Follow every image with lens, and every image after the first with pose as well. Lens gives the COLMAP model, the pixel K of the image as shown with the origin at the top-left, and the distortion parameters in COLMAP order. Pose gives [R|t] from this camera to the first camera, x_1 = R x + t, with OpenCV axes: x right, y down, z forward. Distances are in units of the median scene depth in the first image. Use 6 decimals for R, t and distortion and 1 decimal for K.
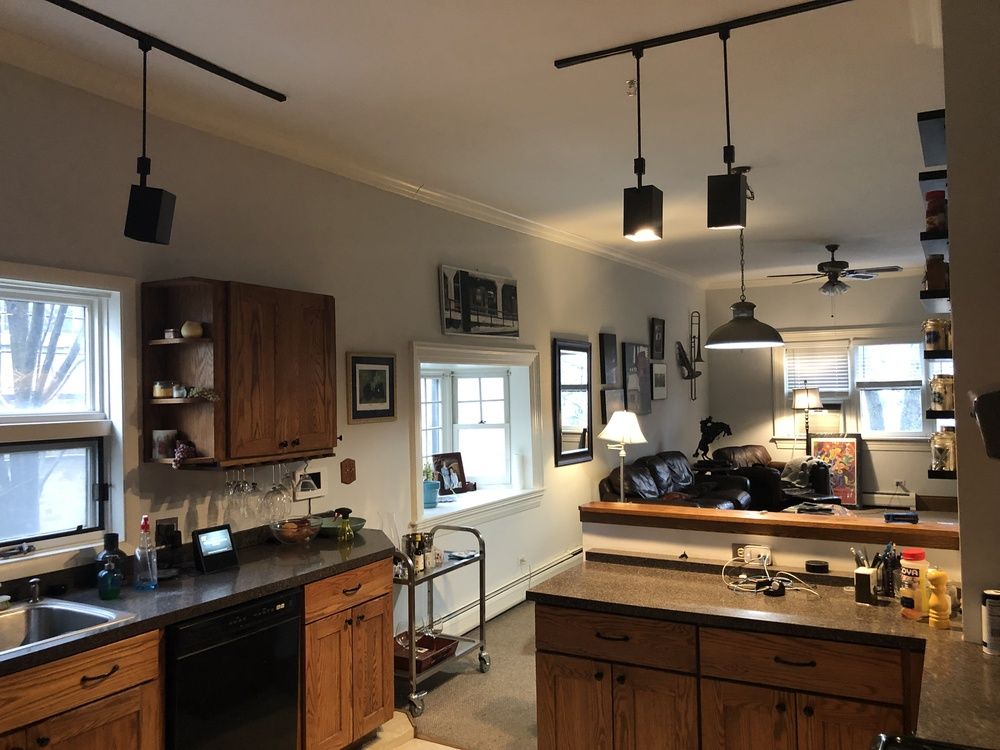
lens RADIAL K [[810.8, 0, 502.3], [0, 810.8, 378.0], [0, 0, 1]] dist [0.002364, 0.000687]
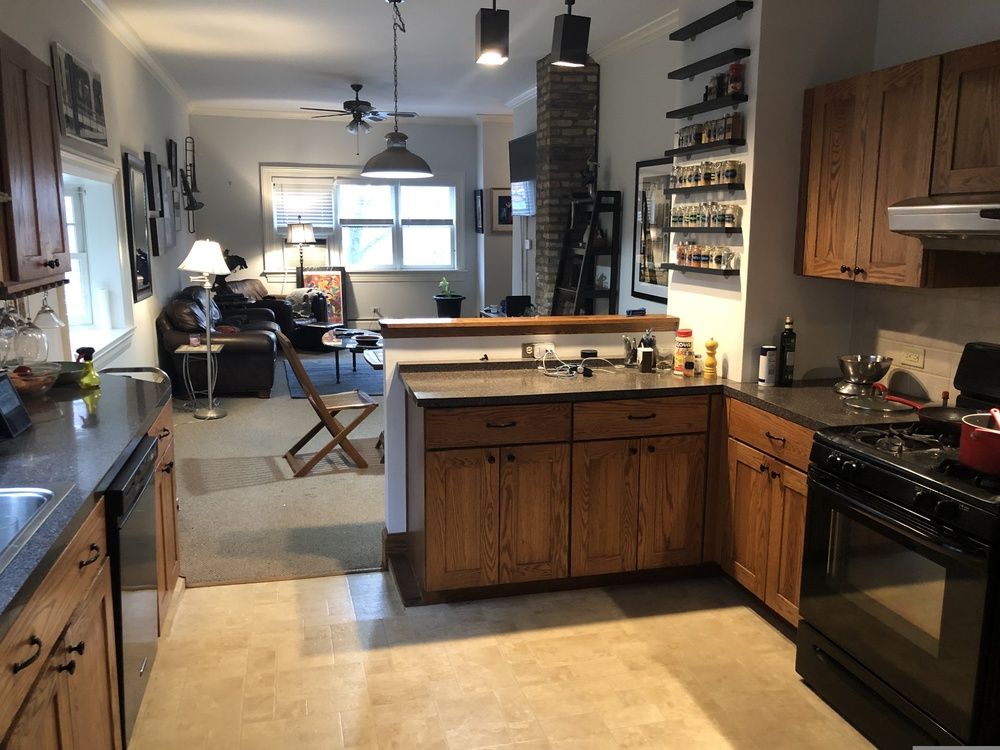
lens RADIAL K [[810.8, 0, 502.3], [0, 810.8, 378.0], [0, 0, 1]] dist [0.002364, 0.000687]
pose [[0.719525, -0.102690, 0.686833, -0.190691], [-0.031143, 0.983241, 0.179632, 0.013865], [-0.693768, -0.150640, 0.704268, 0.058519]]
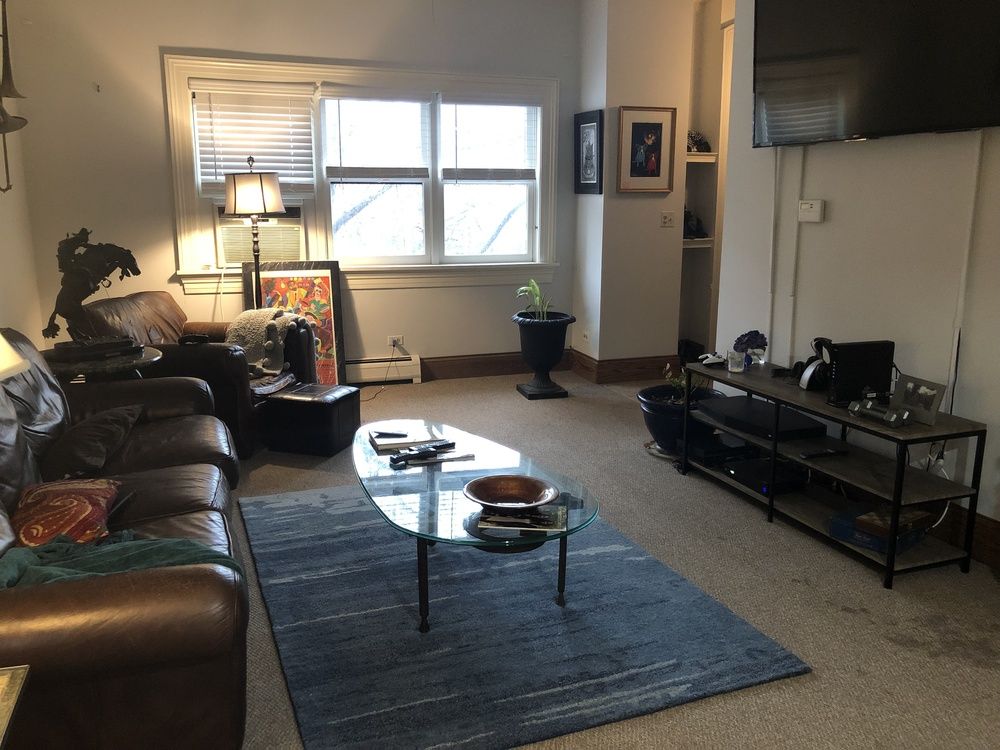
lens RADIAL K [[814.0, 0, 485.3], [0, 814.0, 363.5], [0, 0, 1]] dist [0.007228, 0.001275]
pose [[0.655912, -0.125884, 0.744266, 0.085477], [-0.025125, 0.981809, 0.188204, 0.032205], [-0.754419, -0.142145, 0.640817, 0.597309]]
